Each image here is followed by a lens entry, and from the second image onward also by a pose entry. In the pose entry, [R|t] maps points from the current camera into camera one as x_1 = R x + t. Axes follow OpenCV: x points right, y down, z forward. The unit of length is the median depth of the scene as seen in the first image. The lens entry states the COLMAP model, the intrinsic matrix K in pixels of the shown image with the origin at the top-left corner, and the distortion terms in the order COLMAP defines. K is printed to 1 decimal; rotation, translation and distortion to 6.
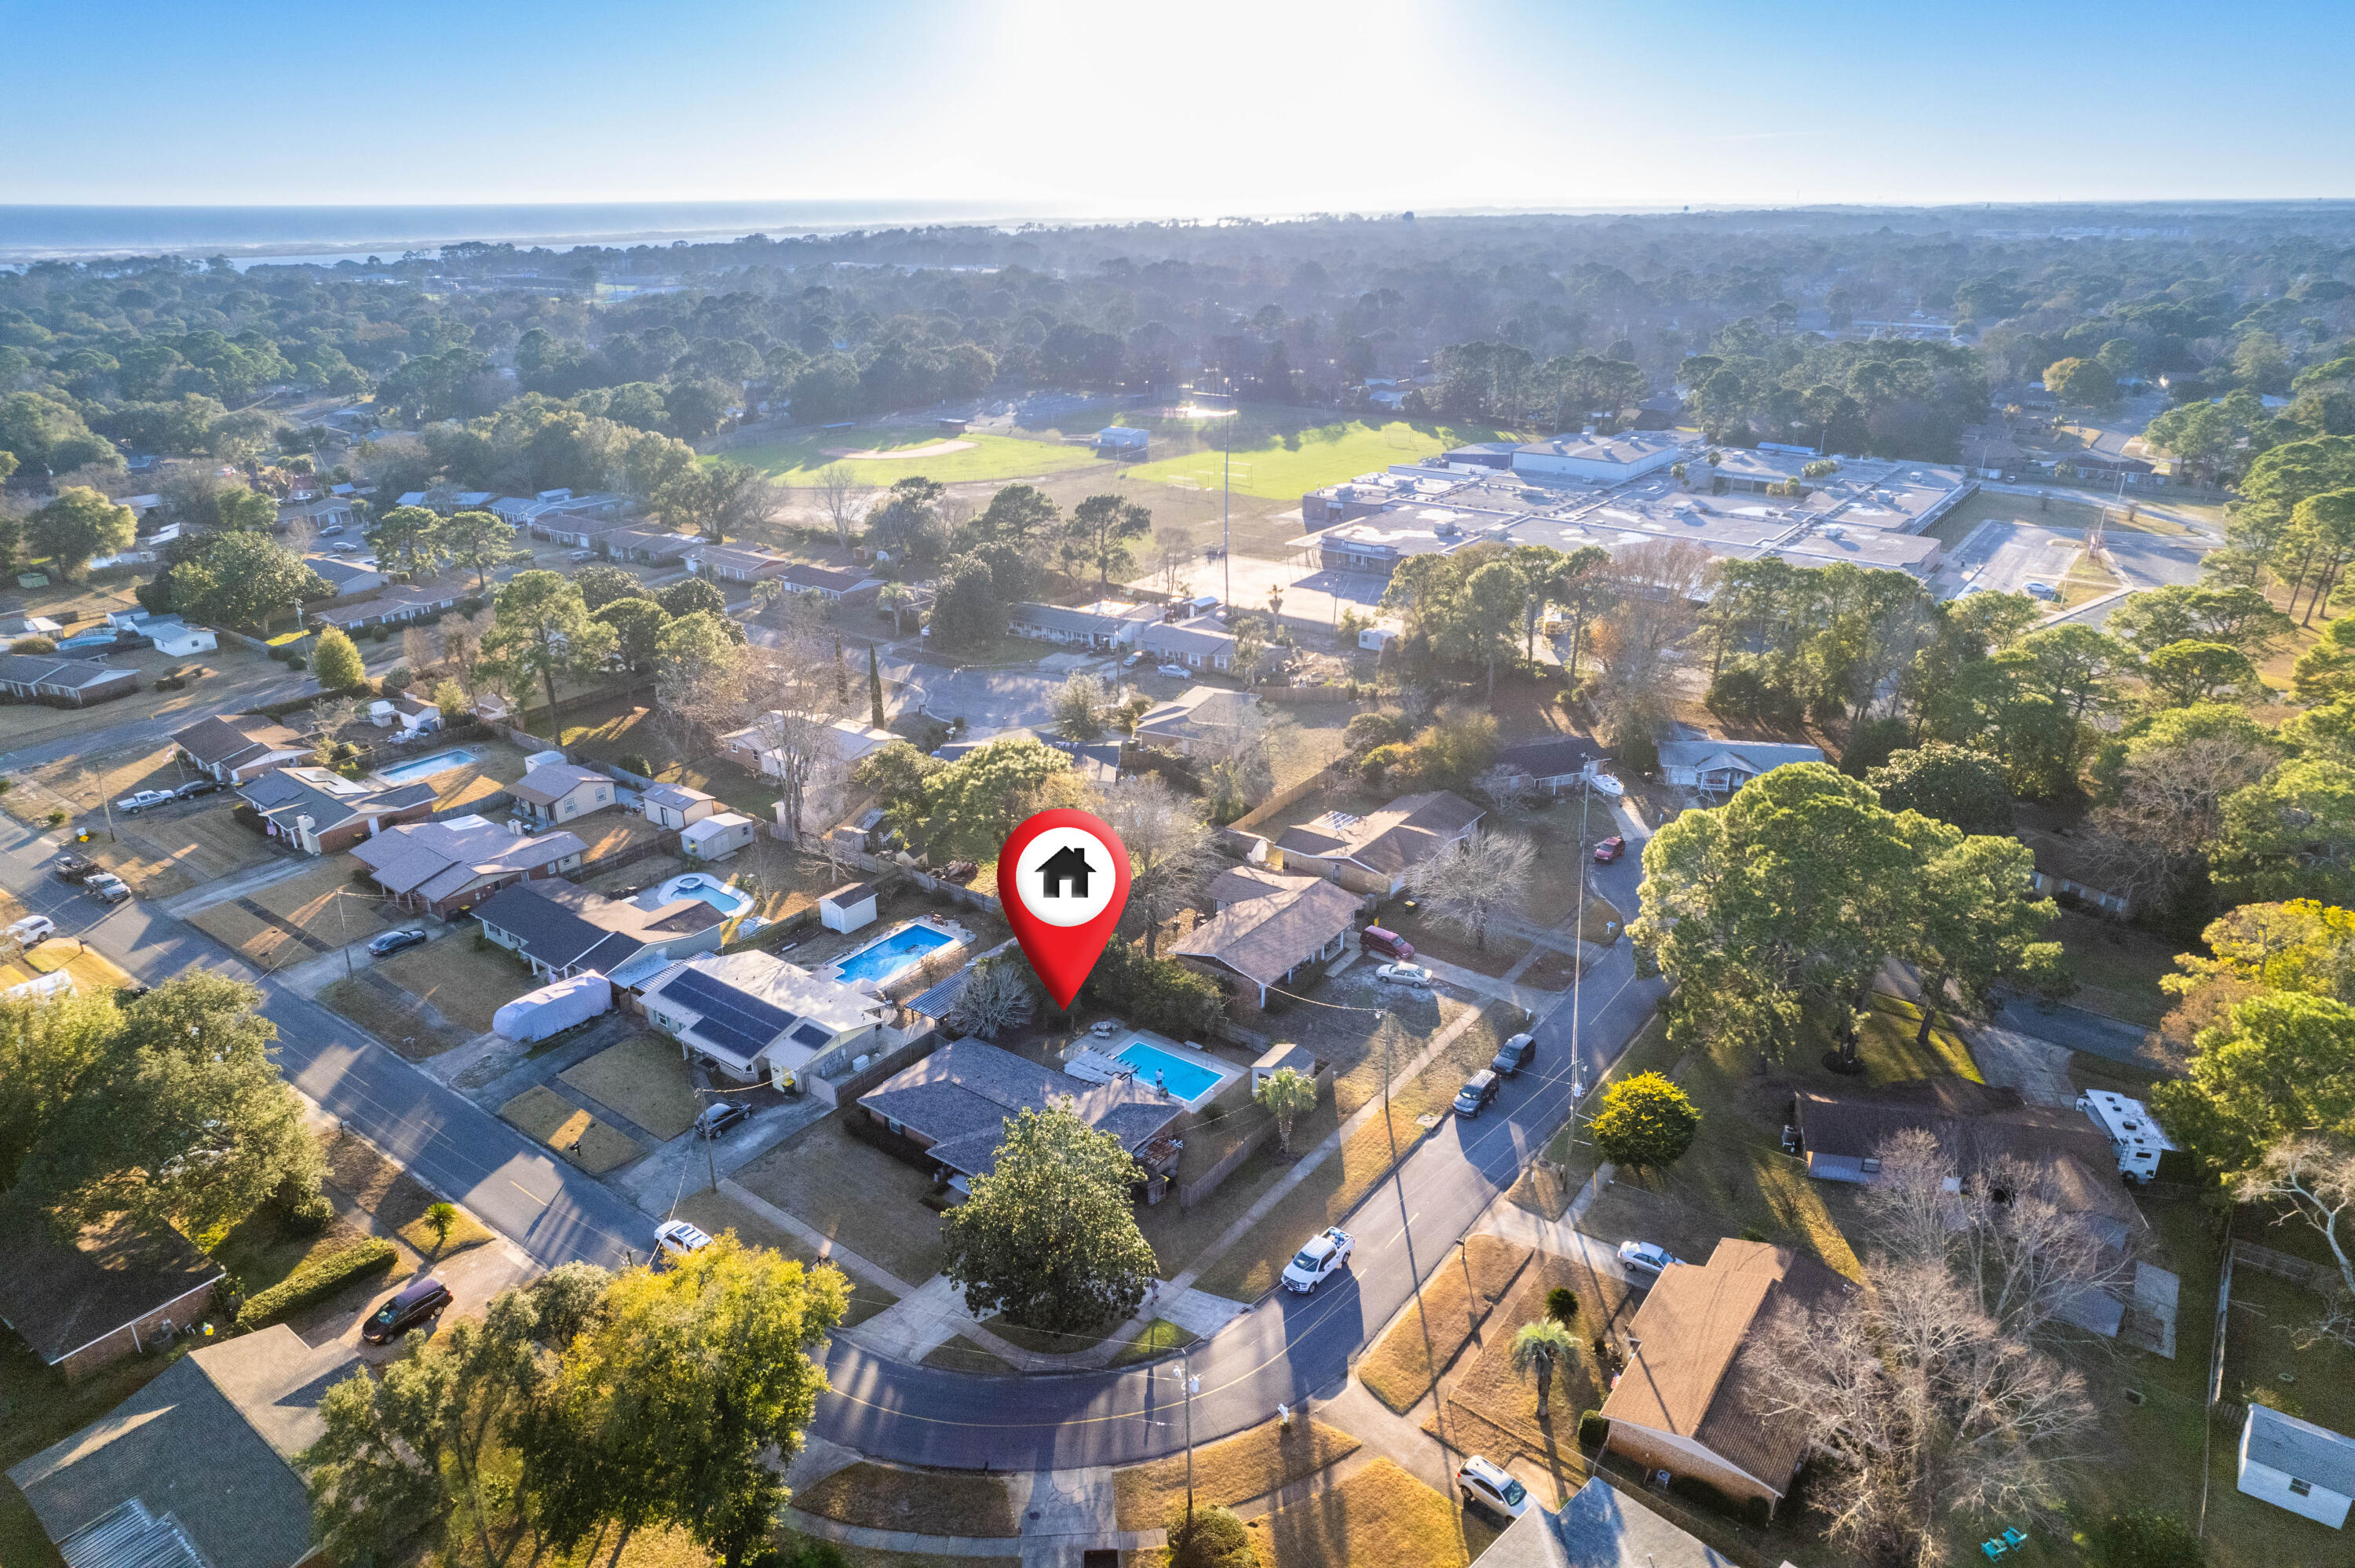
lens RADIAL K [[1505.3, 0, 1177.5], [0, 1505.3, 784.0], [0, 0, 1]] dist [-0.078328, 0.070668]
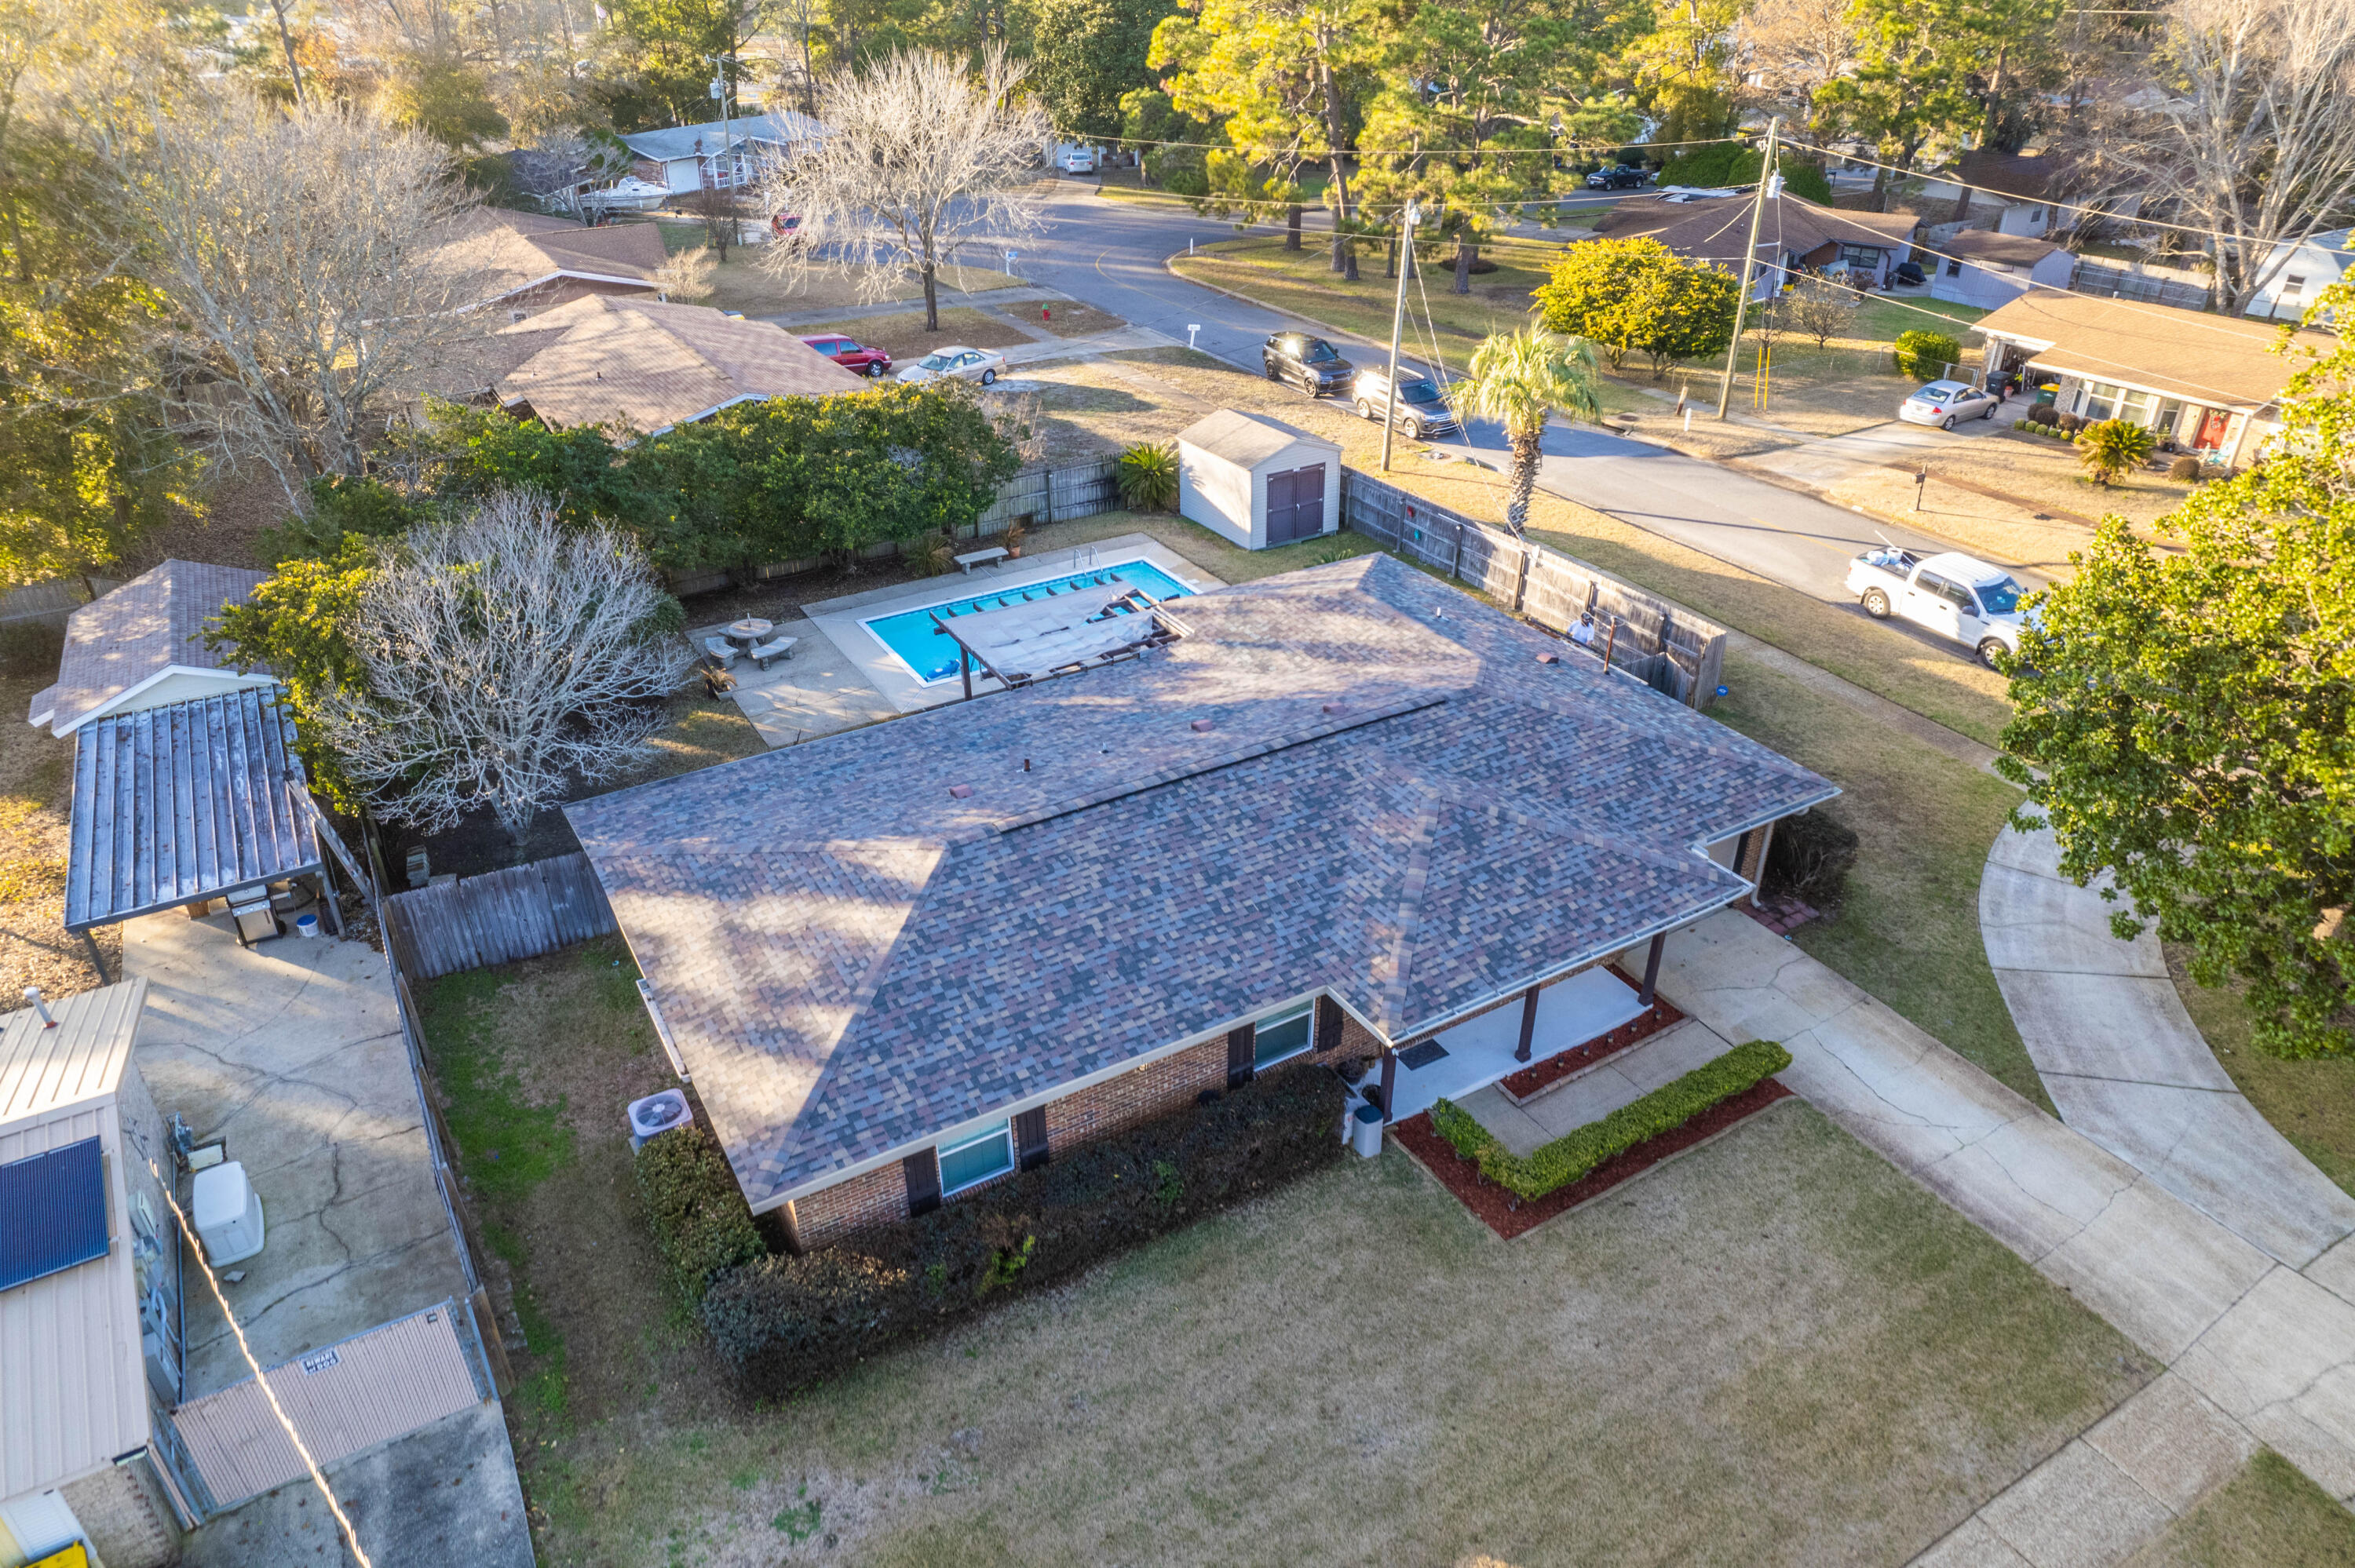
lens RADIAL K [[1505.3, 0, 1177.5], [0, 1505.3, 784.0], [0, 0, 1]] dist [-0.078328, 0.070668]
pose [[0.391740, -0.457692, 0.798159, -0.197996], [0.345836, 0.877126, 0.333237, 0.084269], [-0.852606, 0.145490, 0.501892, 0.559208]]
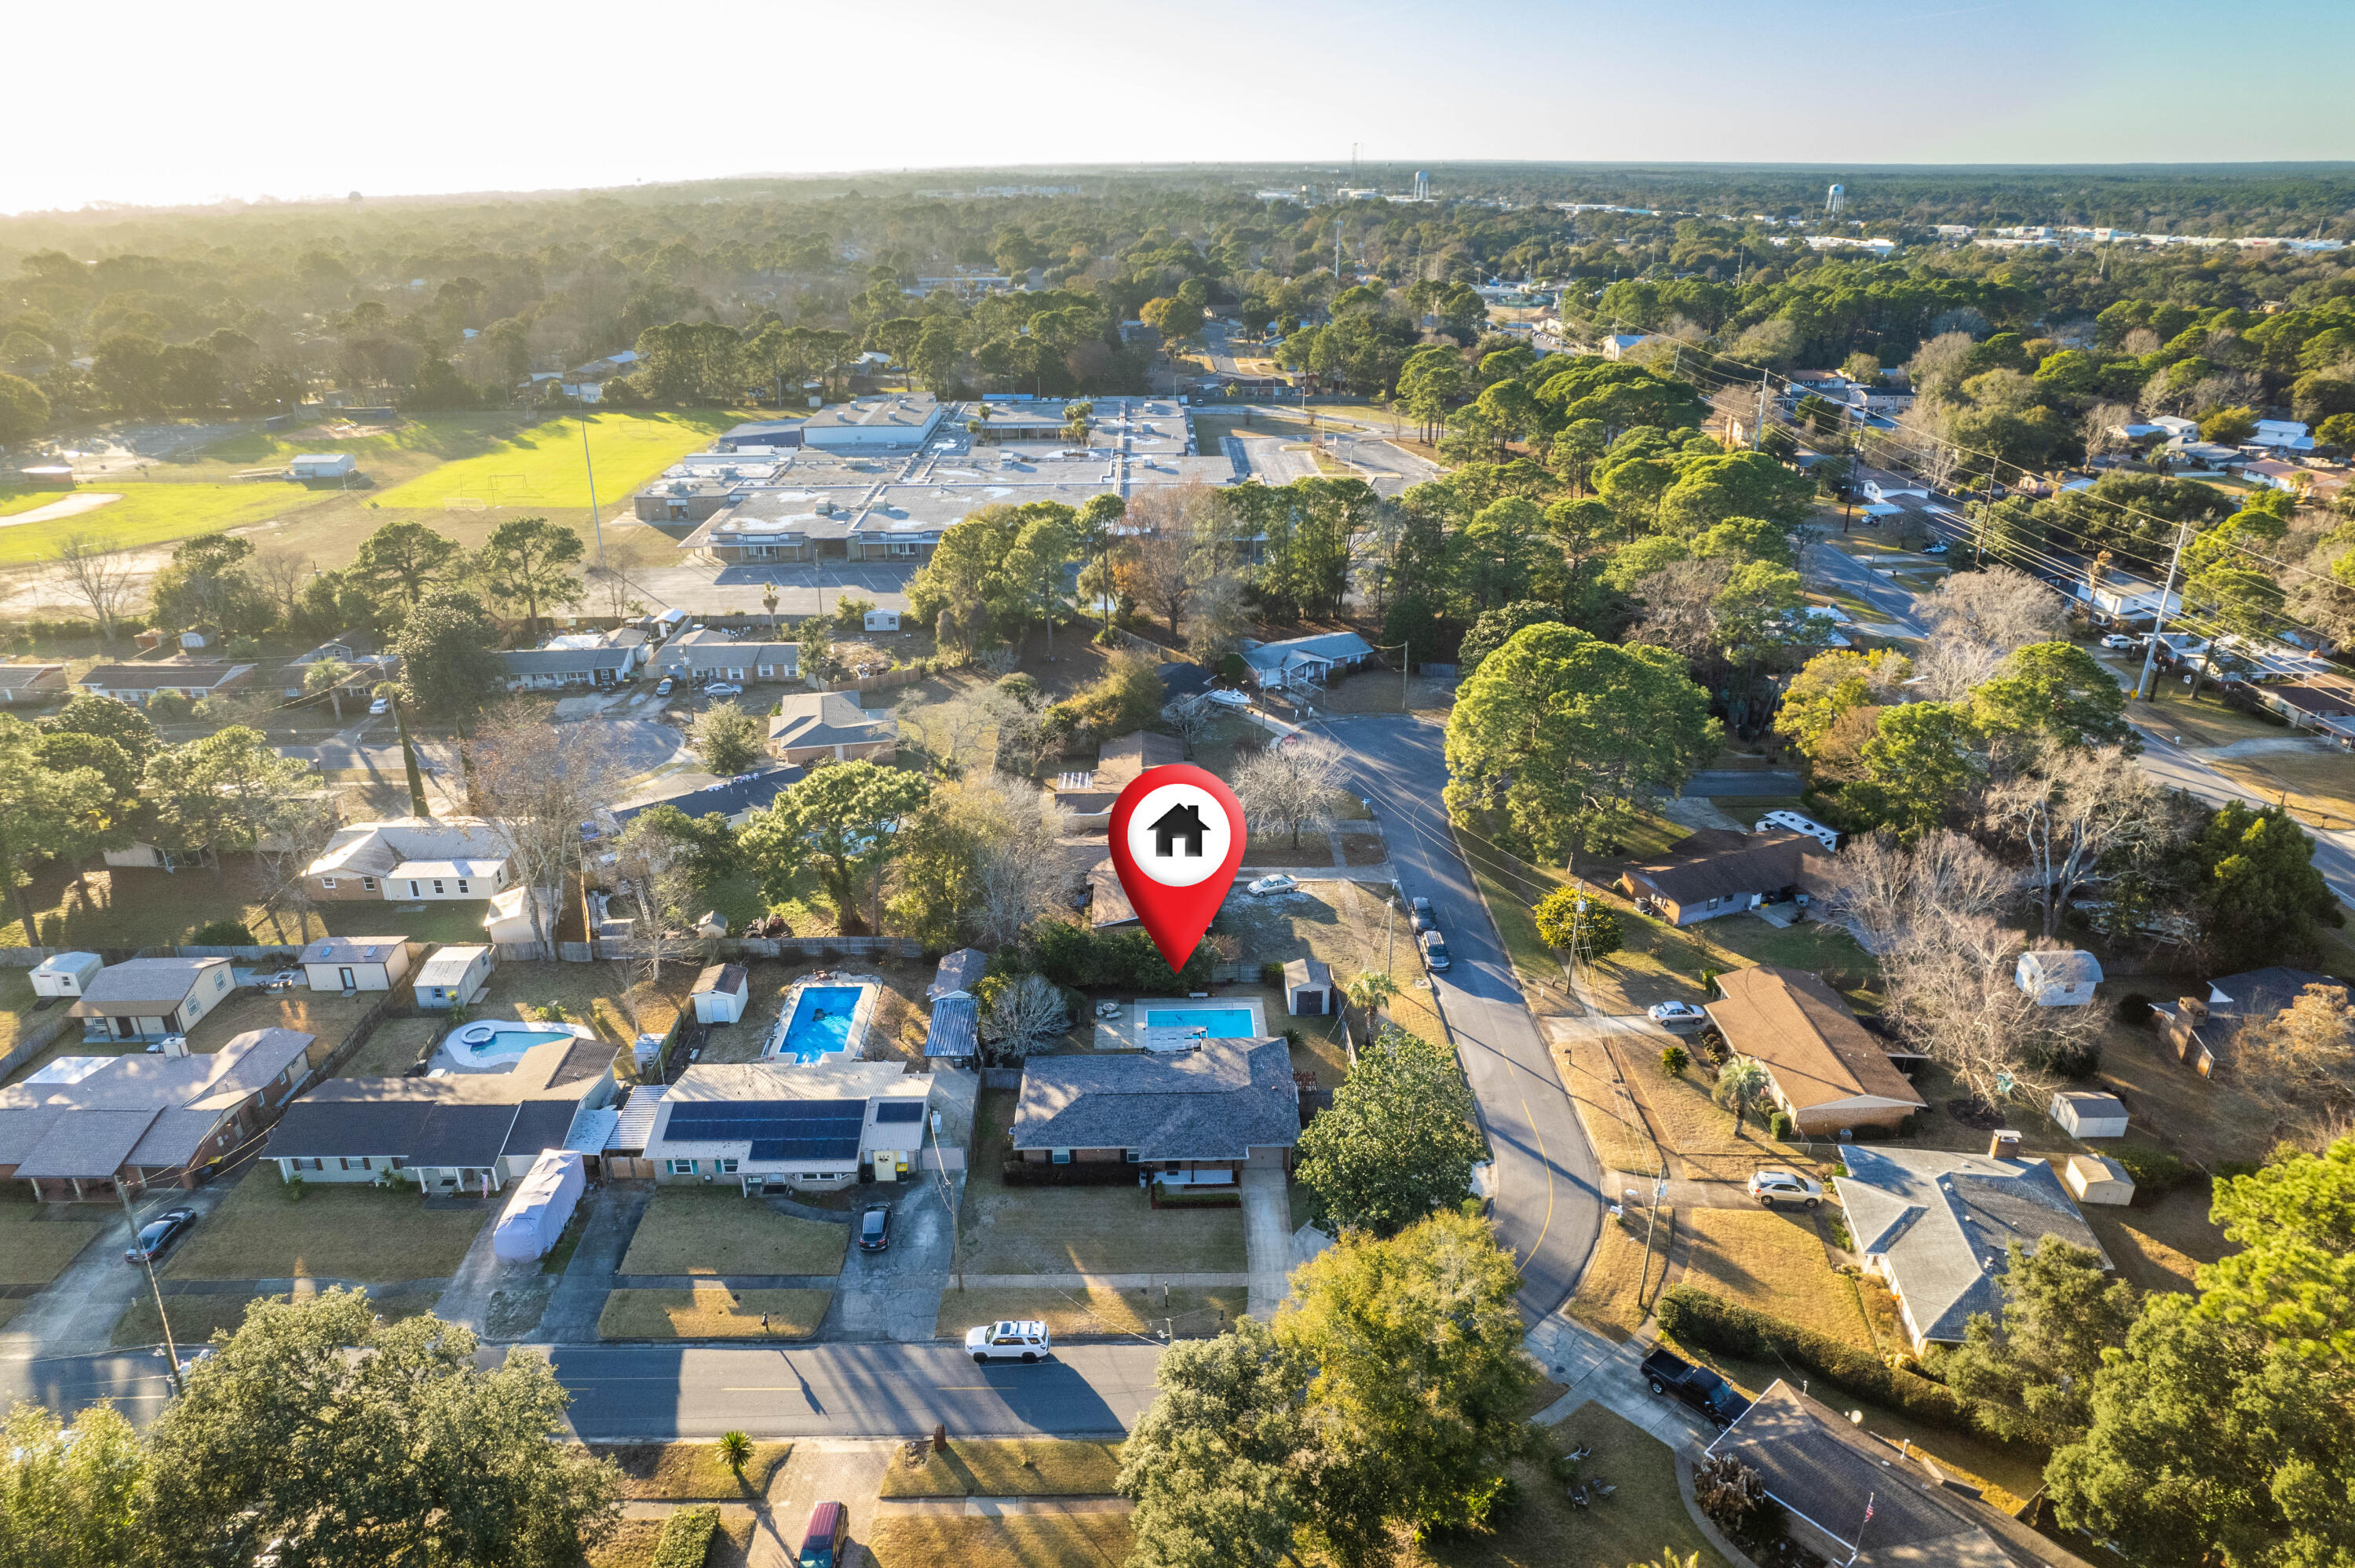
lens RADIAL K [[1505.3, 0, 1177.5], [0, 1505.3, 784.0], [0, 0, 1]] dist [-0.078328, 0.070668]
pose [[0.793452, -0.236346, 0.560870, -0.390196], [0.226395, 0.970009, 0.088477, -0.045079], [-0.564960, 0.056776, 0.823162, 0.099766]]
